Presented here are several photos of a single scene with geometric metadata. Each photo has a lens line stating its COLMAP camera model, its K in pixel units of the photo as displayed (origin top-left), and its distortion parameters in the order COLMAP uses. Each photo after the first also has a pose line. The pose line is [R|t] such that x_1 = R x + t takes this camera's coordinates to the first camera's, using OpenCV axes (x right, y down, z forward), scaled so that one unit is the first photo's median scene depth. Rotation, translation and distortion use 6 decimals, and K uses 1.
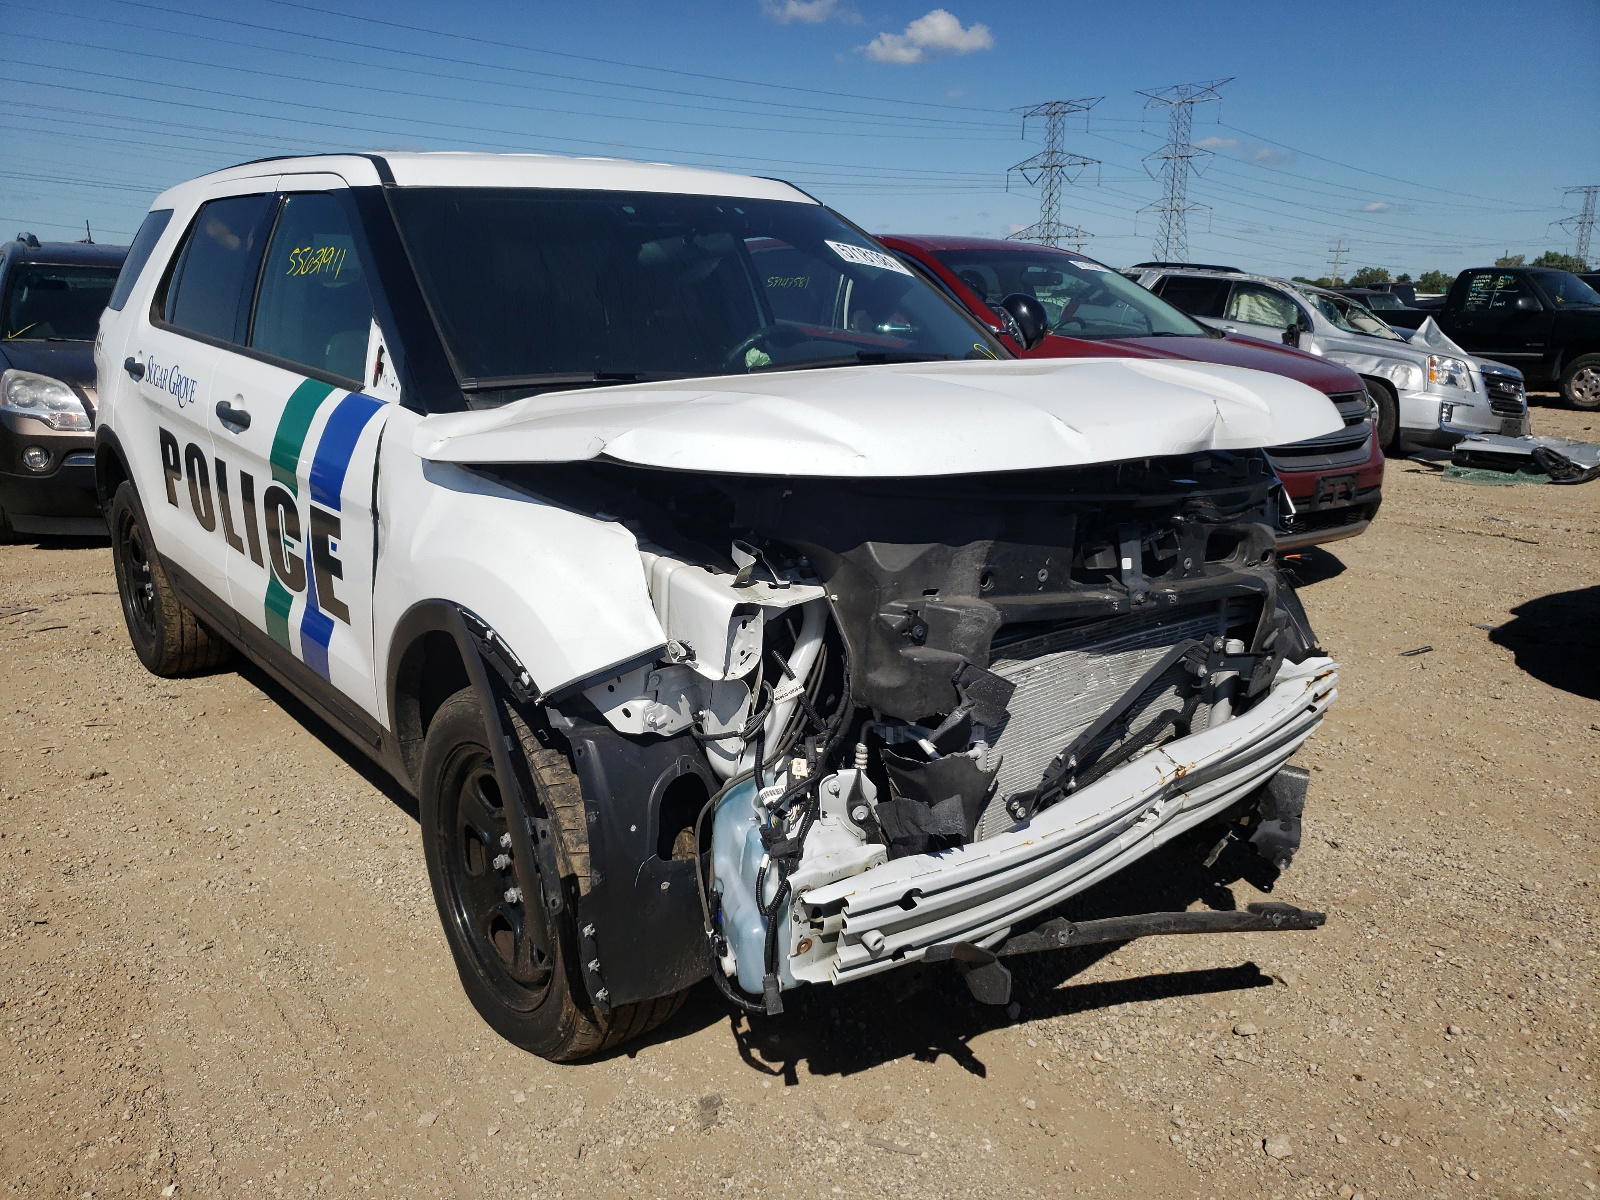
lens RADIAL K [[1360.4, 0, 800.0], [0, 1360.4, 600.0], [0, 0, 1]] dist [0.071125, -0.297577]
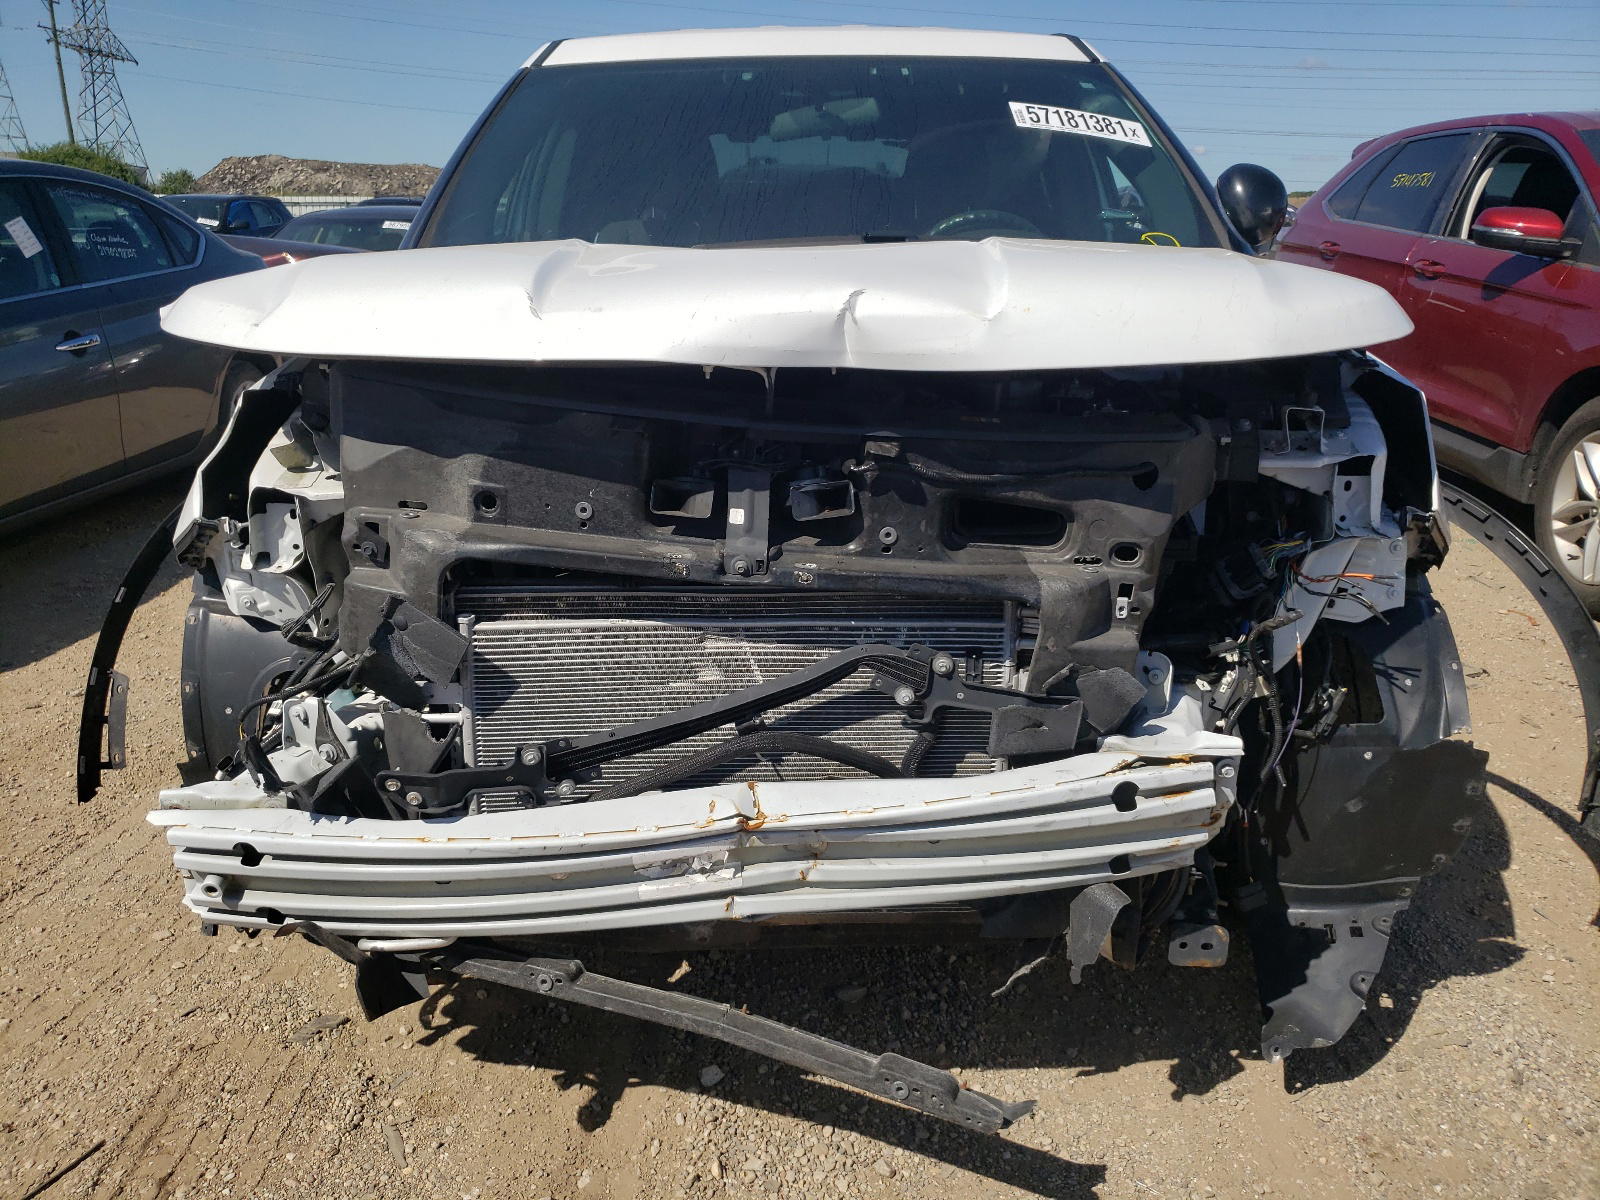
lens RADIAL K [[1360.4, 0, 800.0], [0, 1360.4, 600.0], [0, 0, 1]] dist [0.071125, -0.297577]
pose [[0.743702, 0.172609, -0.645844, 0.718741], [-0.145682, 0.984719, 0.095421, -0.055031], [0.652445, 0.023124, 0.757483, 0.483366]]
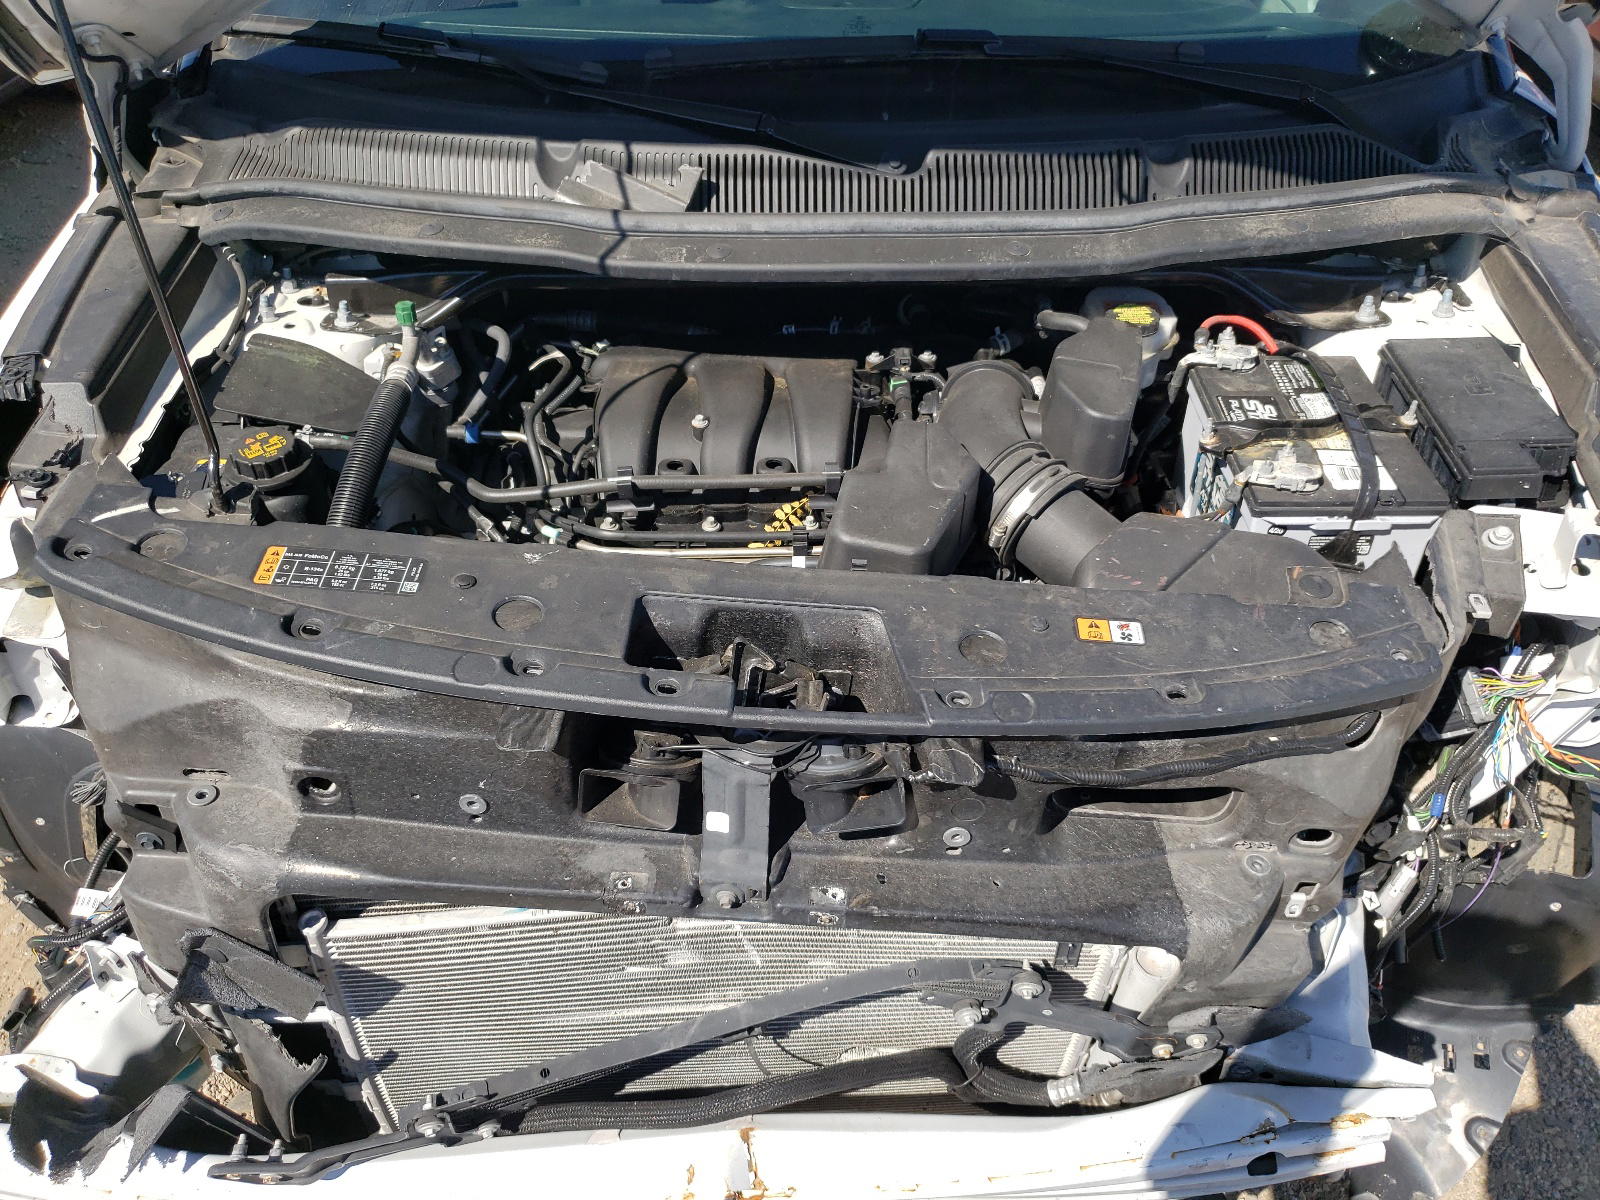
lens RADIAL K [[1360.4, 0, 800.0], [0, 1360.4, 600.0], [0, 0, 1]] dist [0.071125, -0.297577]
pose [[0.756107, 0.424143, -0.498402, 0.442286], [-0.156450, 0.856624, 0.491648, -0.312274], [0.635473, -0.293764, 0.714057, 0.715133]]
